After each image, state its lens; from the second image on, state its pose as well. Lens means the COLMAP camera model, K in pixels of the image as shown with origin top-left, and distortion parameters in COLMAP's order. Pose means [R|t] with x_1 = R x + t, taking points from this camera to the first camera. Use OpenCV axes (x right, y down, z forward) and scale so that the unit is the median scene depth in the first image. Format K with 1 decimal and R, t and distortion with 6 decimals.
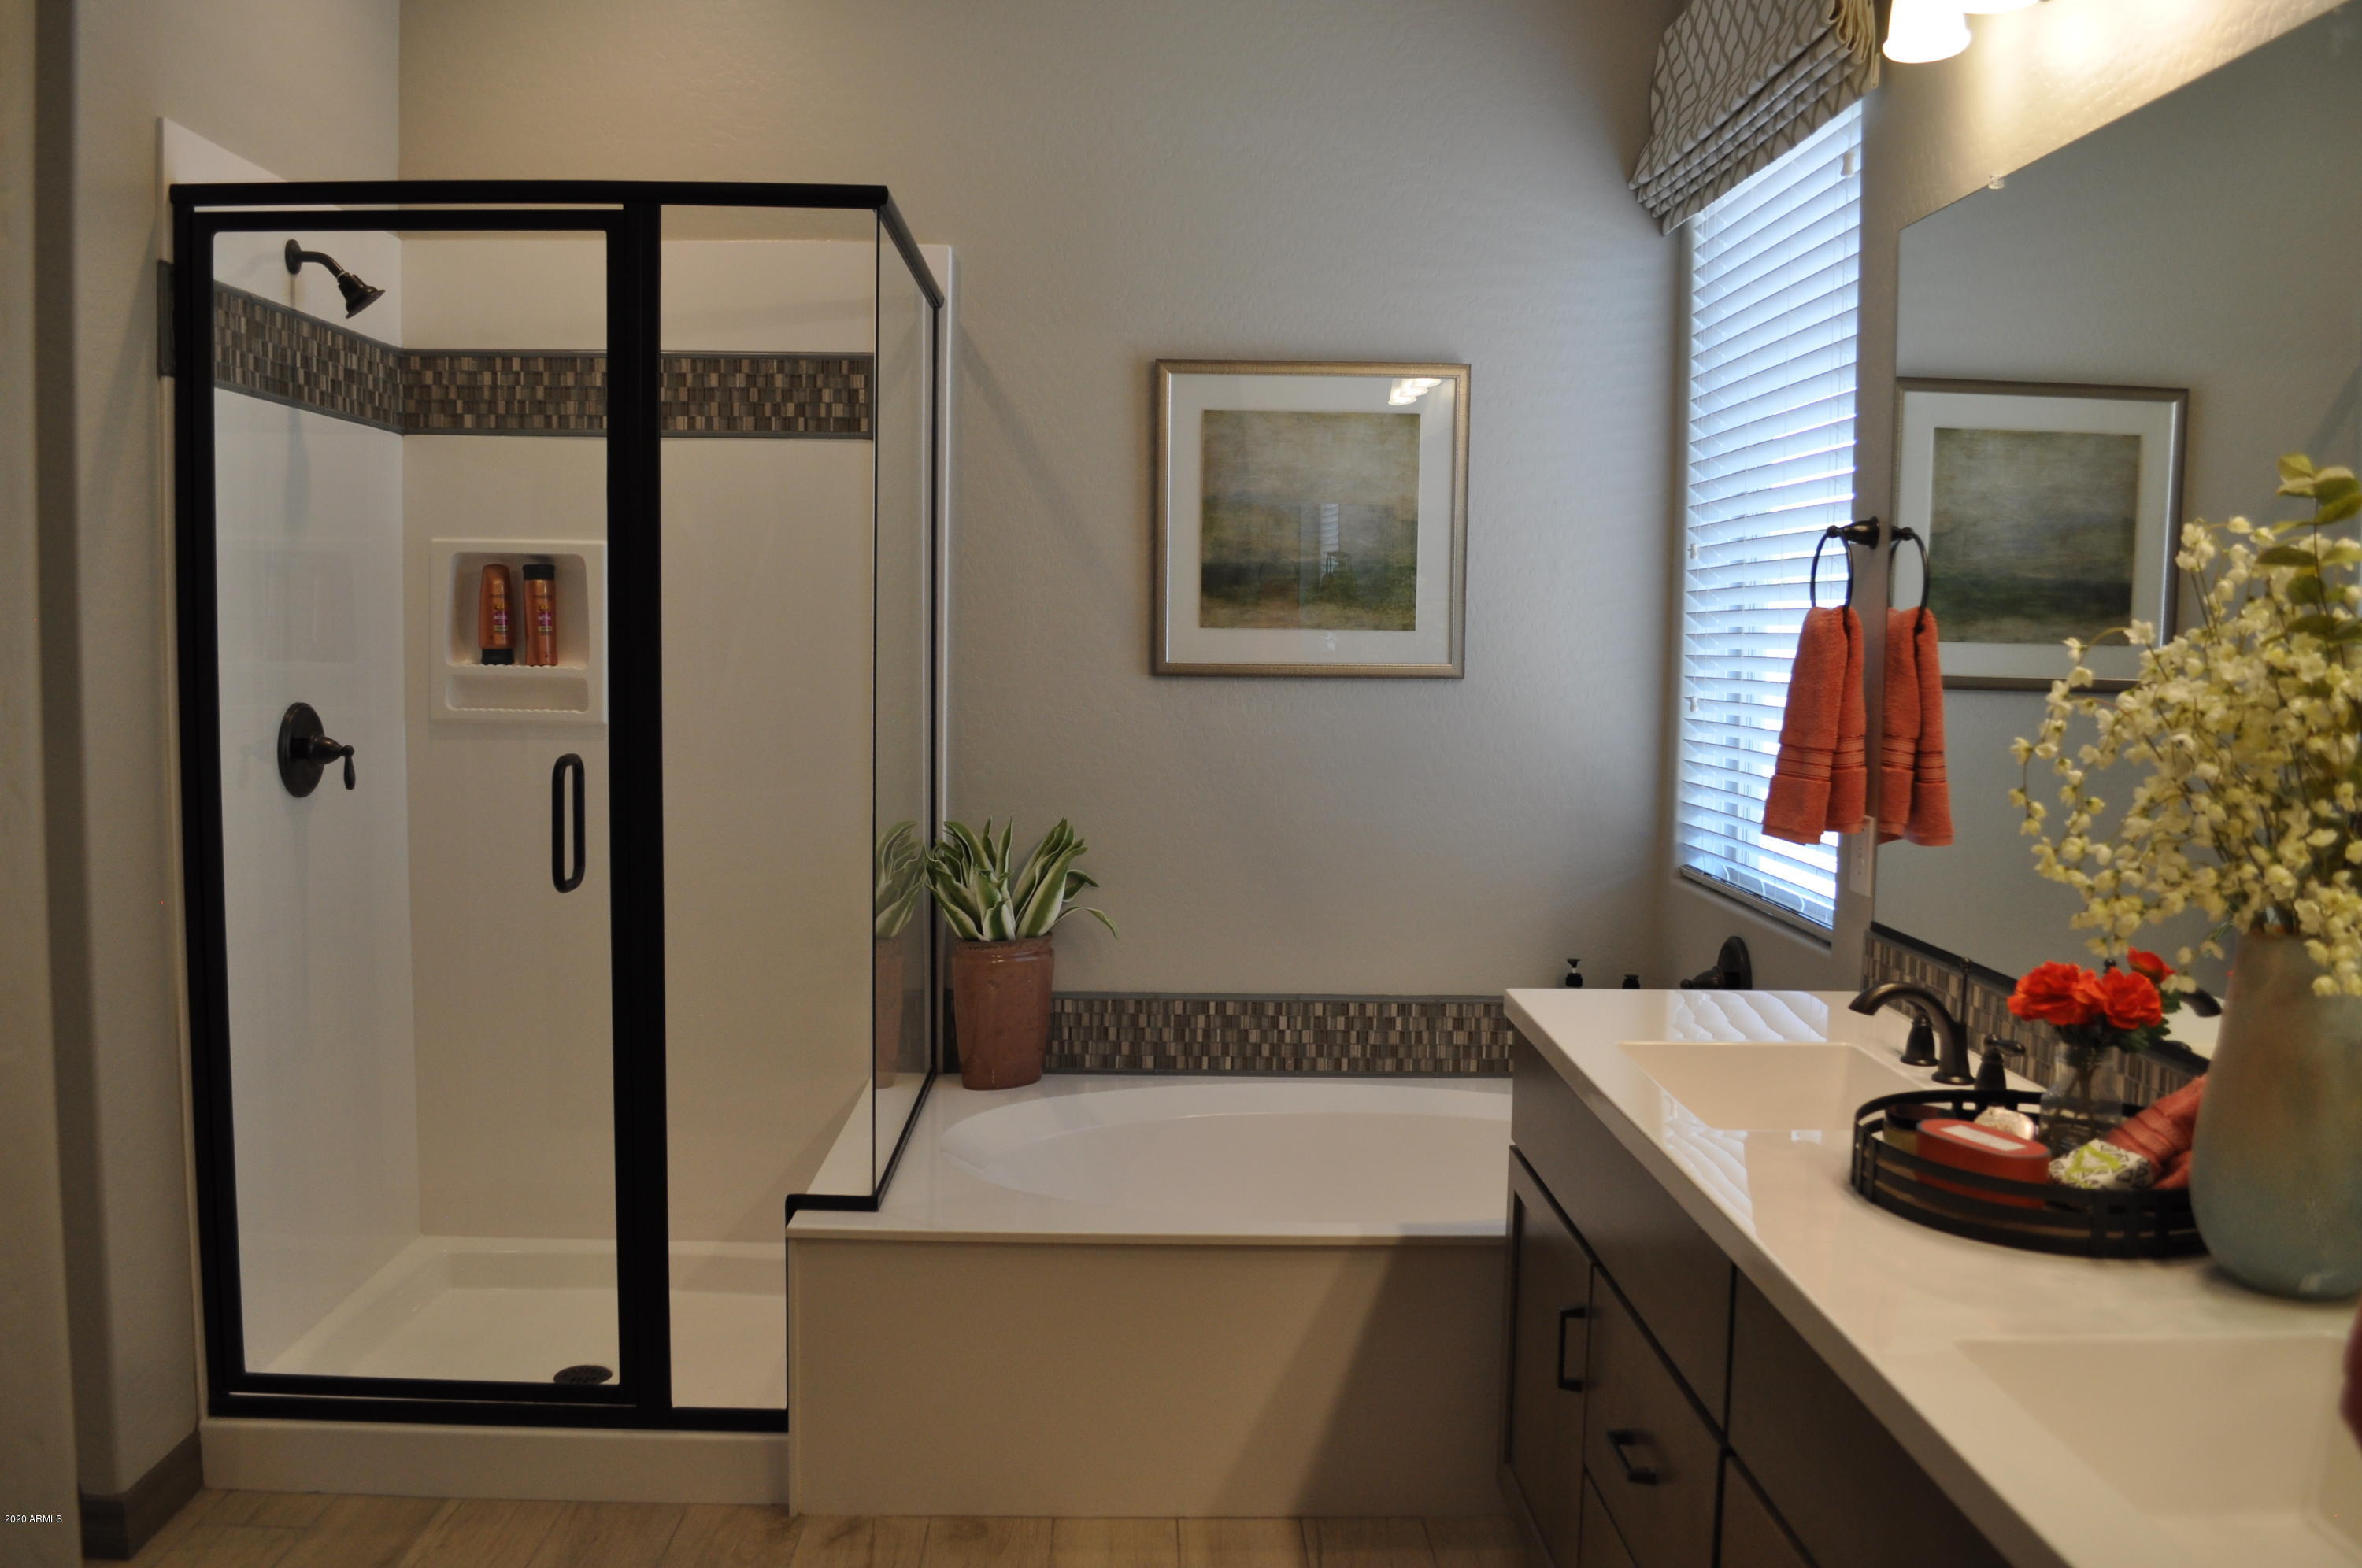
lens RADIAL K [[1846.3, 0, 1164.6], [0, 1846.3, 783.3], [0, 0, 1]] dist [-0.085916, 0.014498]
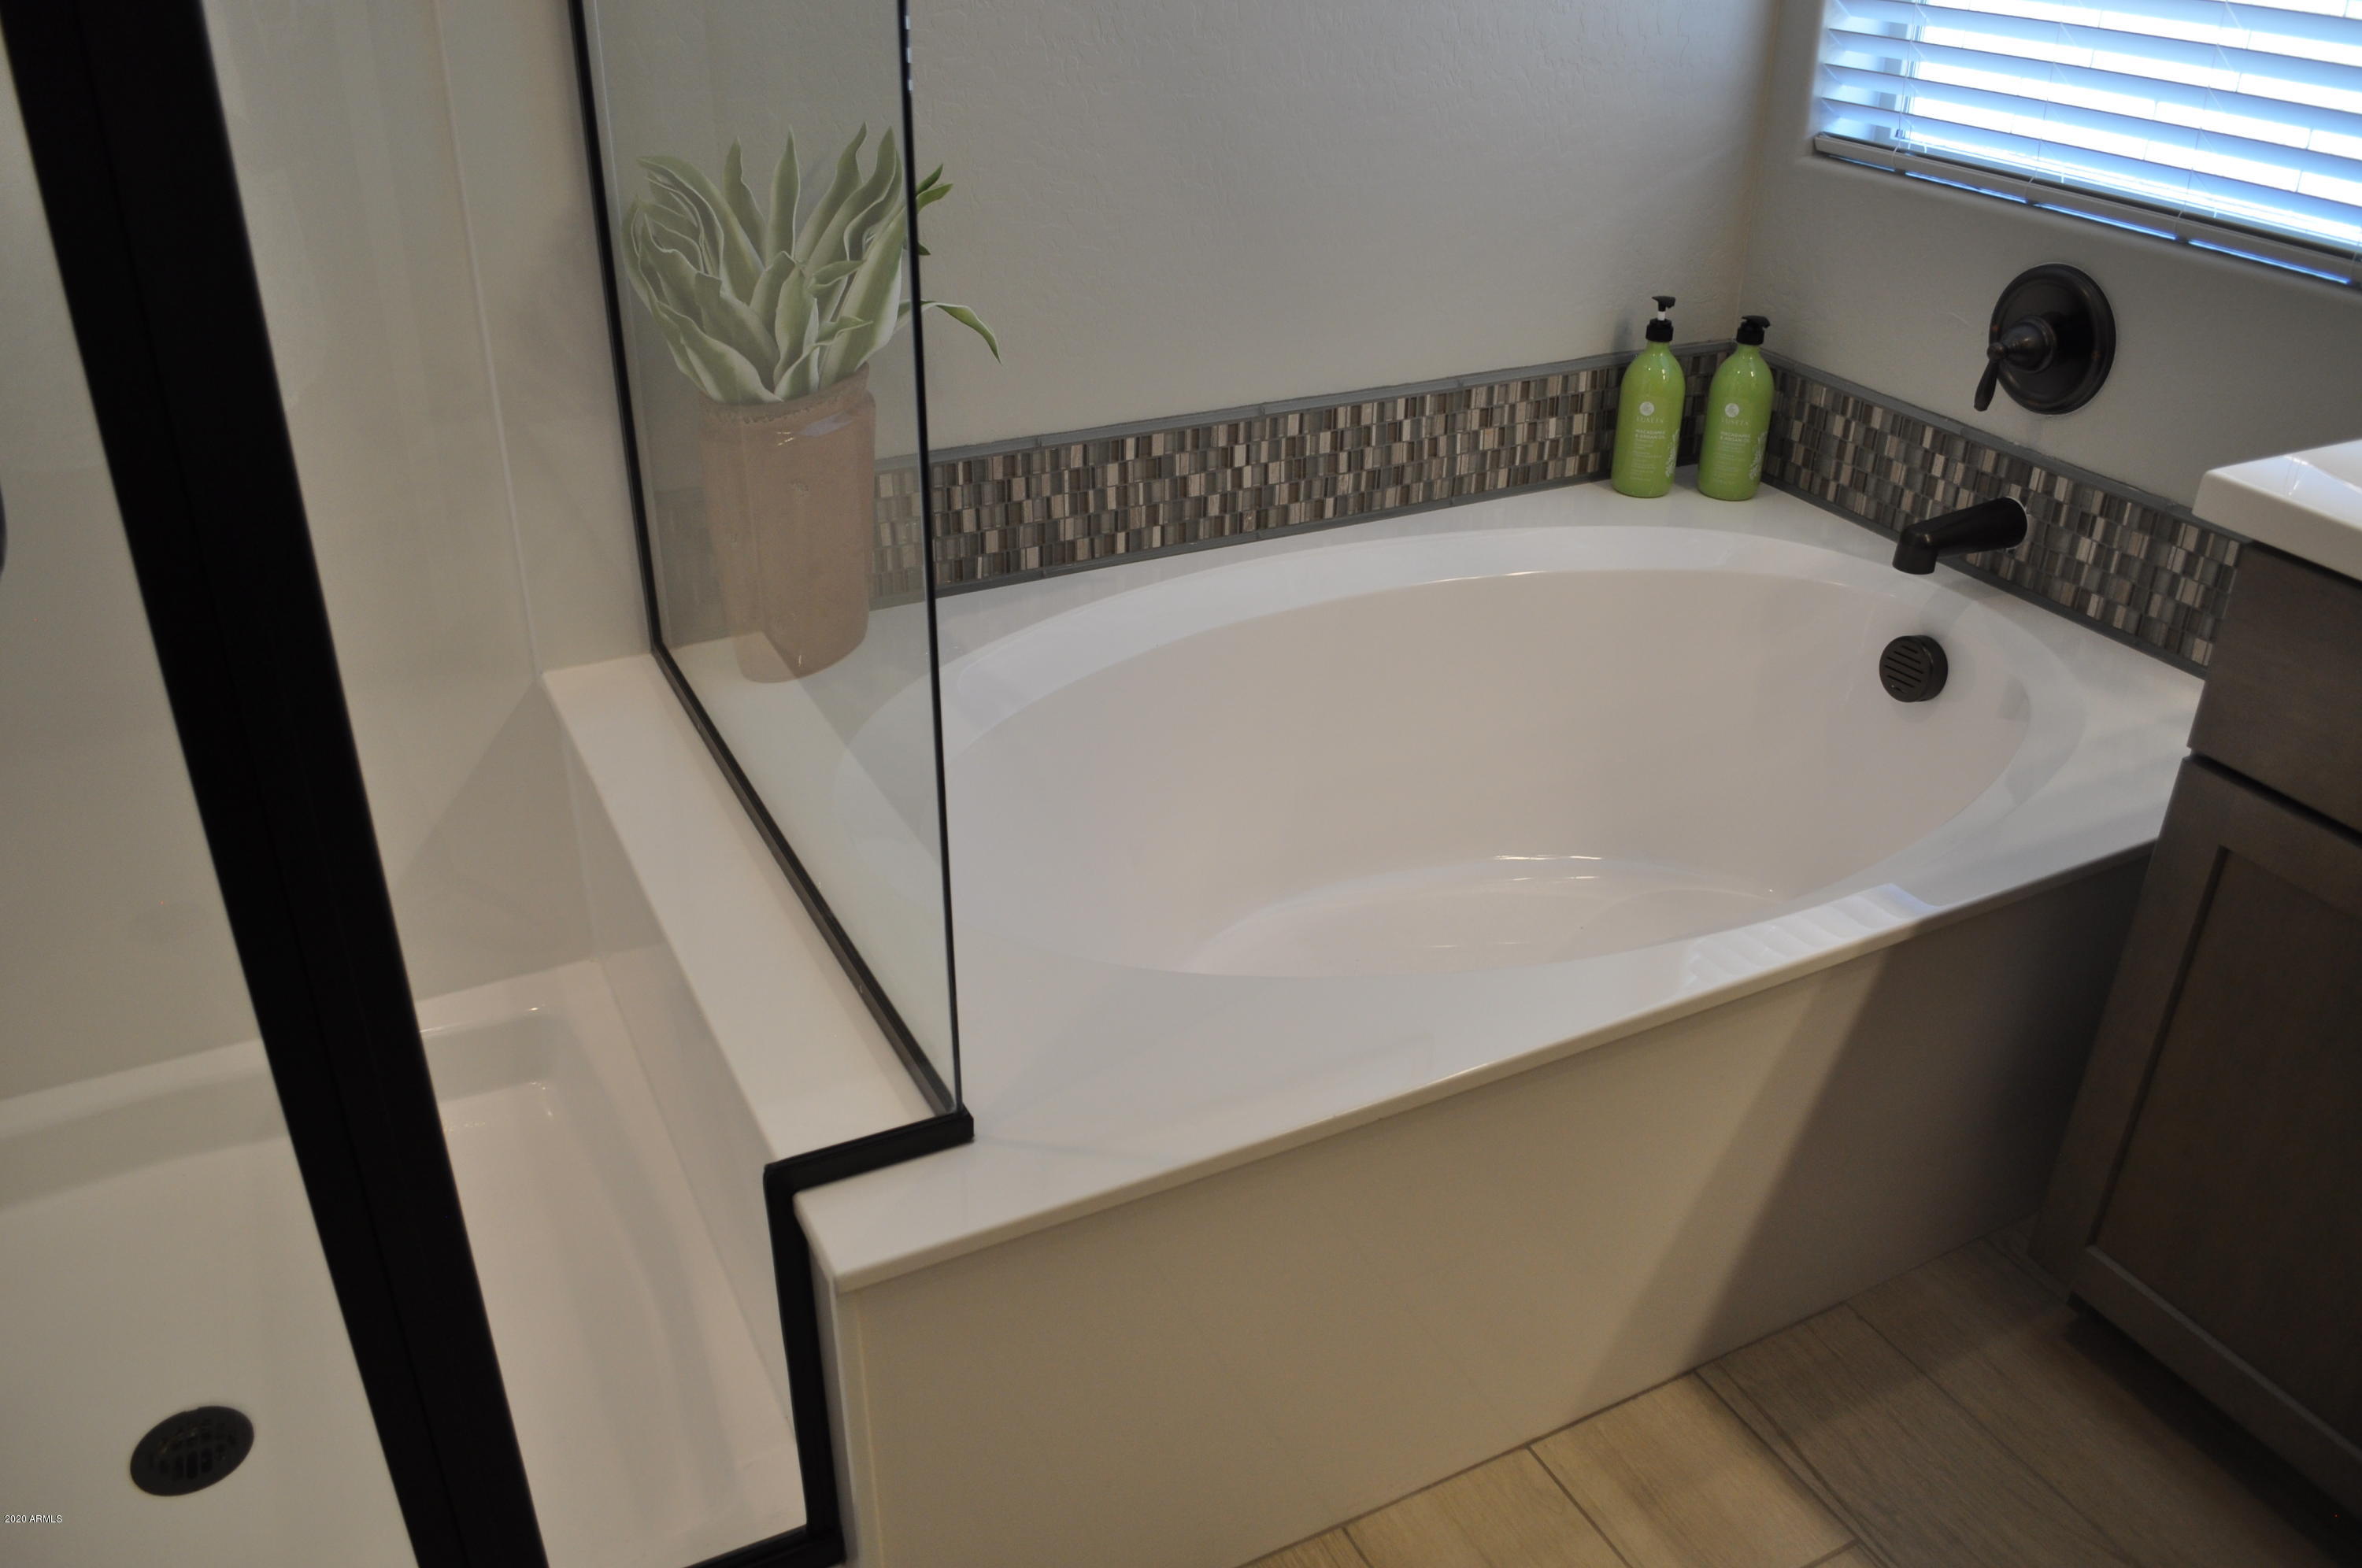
lens RADIAL K [[1846.3, 0, 1164.6], [0, 1846.3, 783.3], [0, 0, 1]] dist [-0.085916, 0.014498]
pose [[0.903715, -0.212806, 0.371500, -0.207502], [0.042616, 0.908122, 0.416531, -0.021661], [-0.426007, -0.360594, 0.829753, 0.510828]]
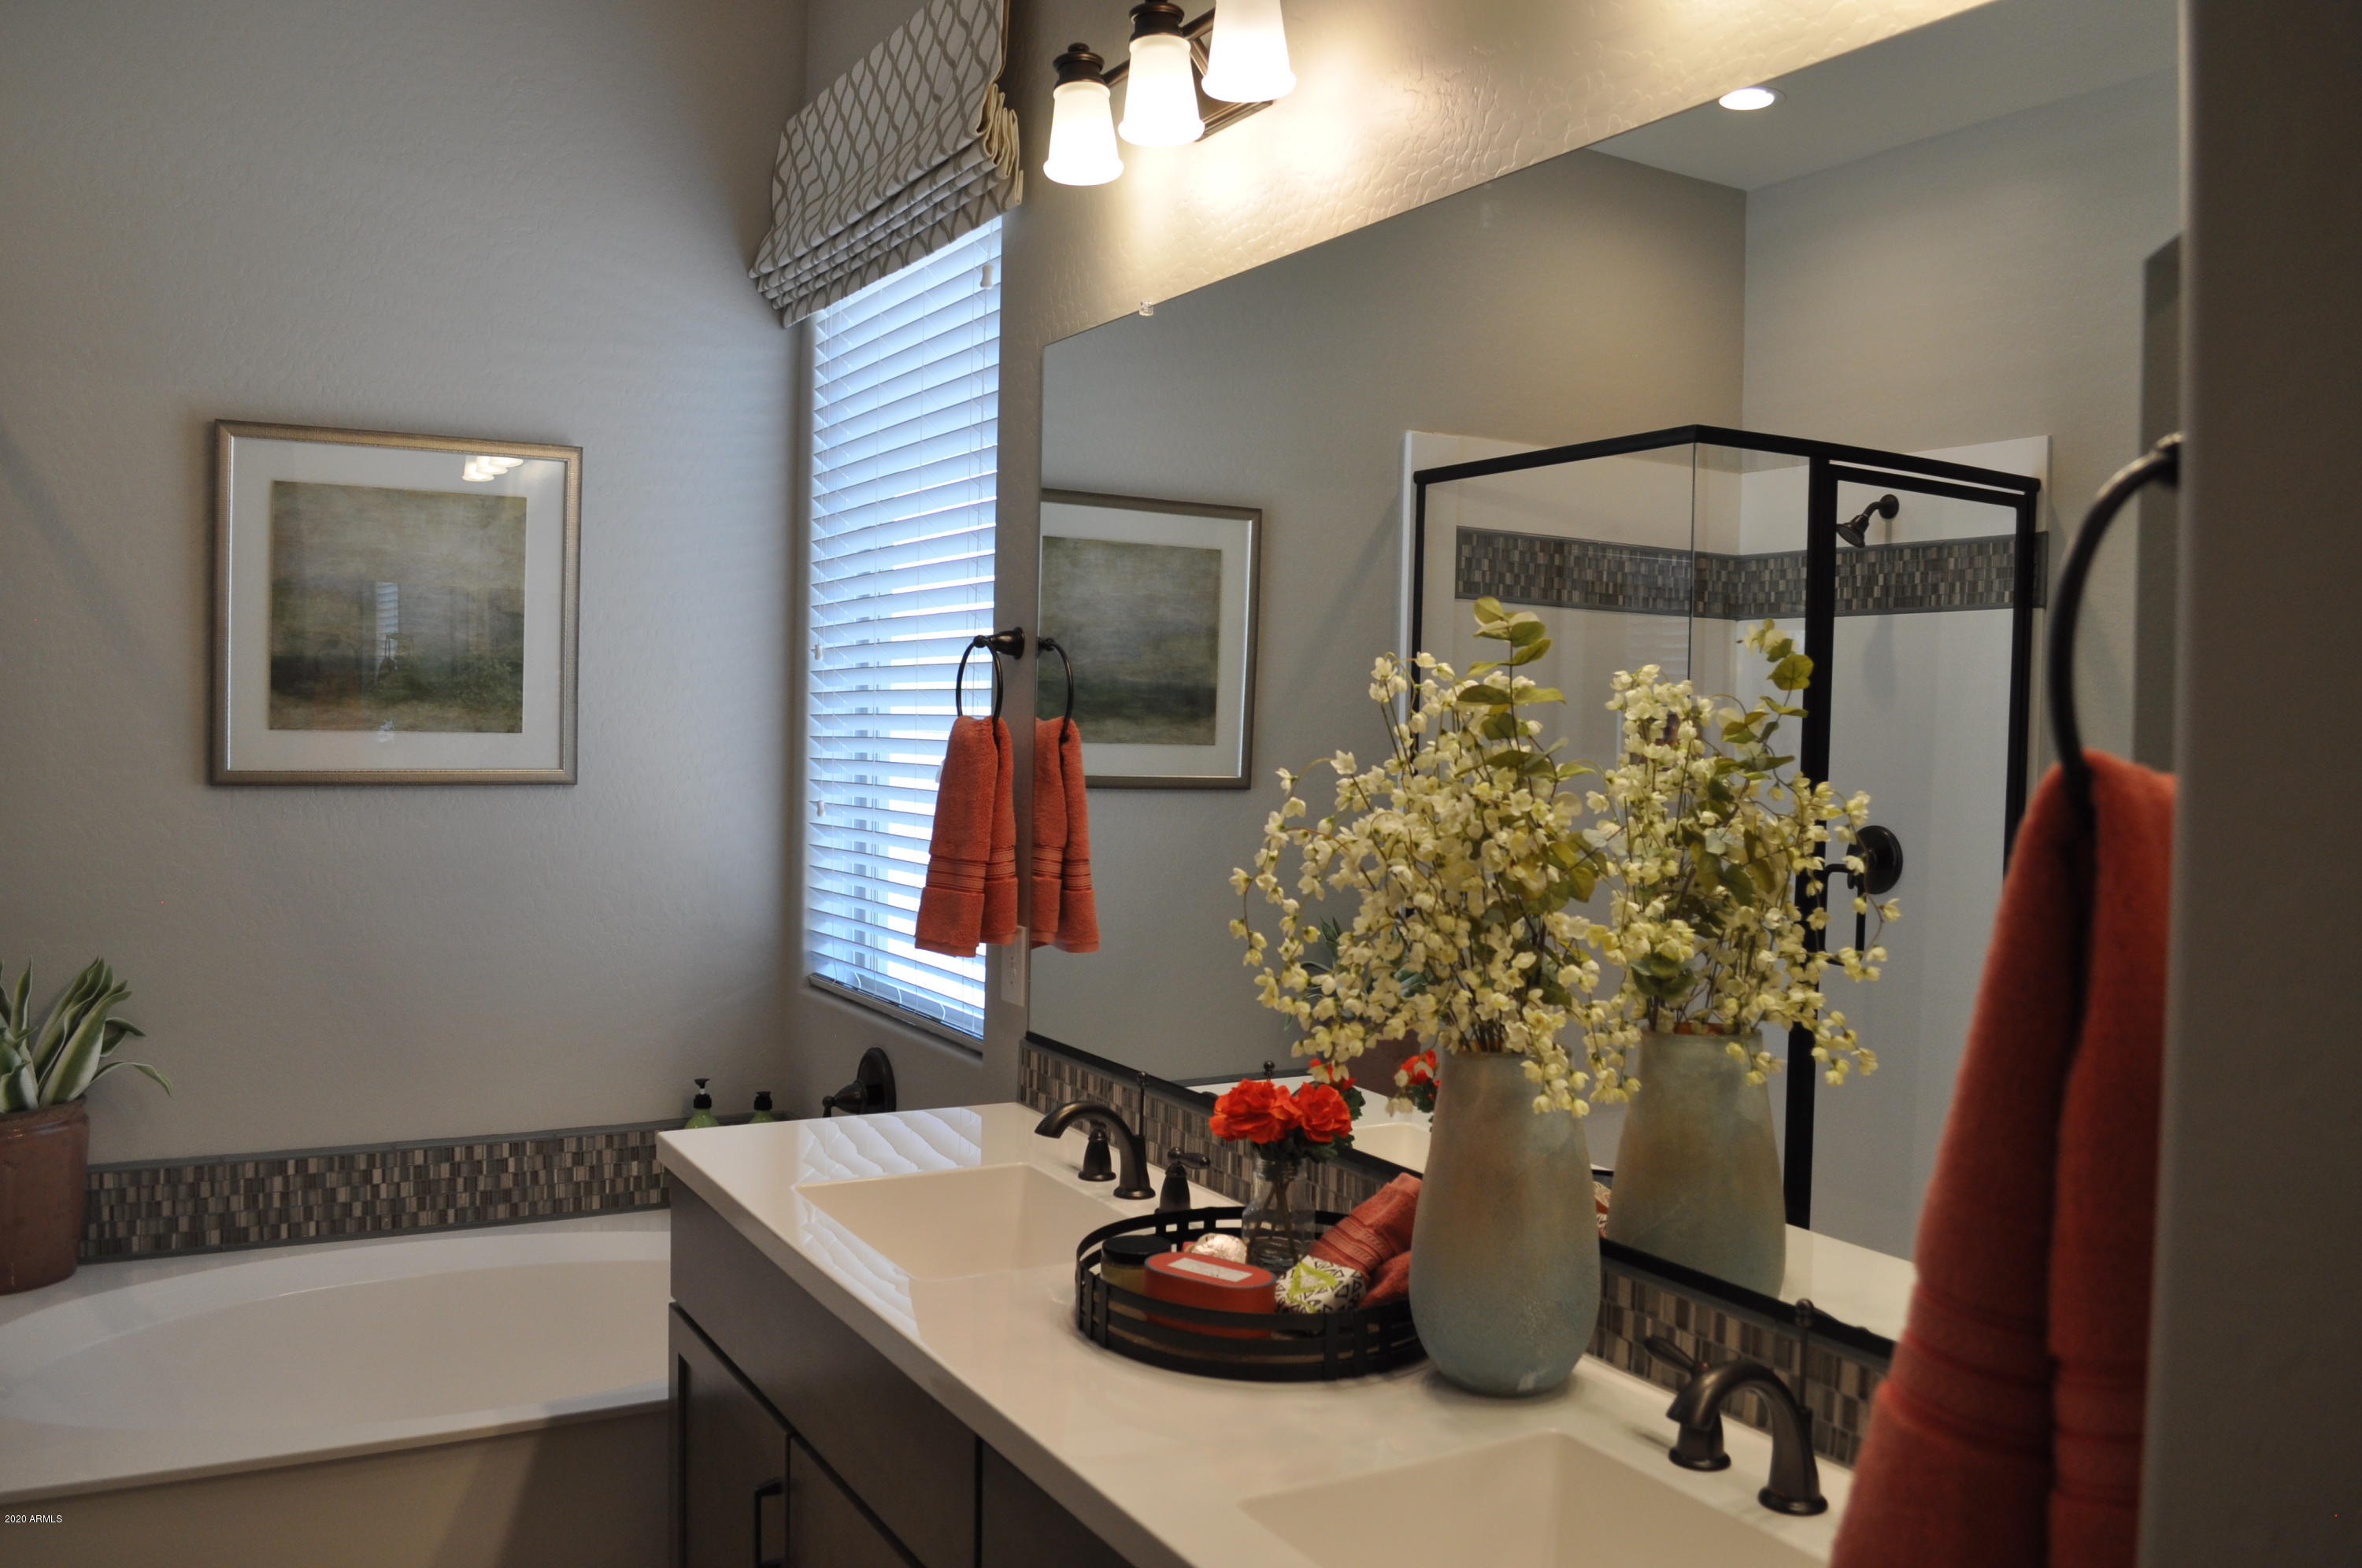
lens RADIAL K [[1846.3, 0, 1164.6], [0, 1846.3, 783.3], [0, 0, 1]] dist [-0.085916, 0.014498]
pose [[0.875046, -0.010334, 0.483930, -0.024498], [0.031298, 0.998888, -0.035264, -0.016269], [-0.483028, 0.046004, 0.874396, 0.055033]]
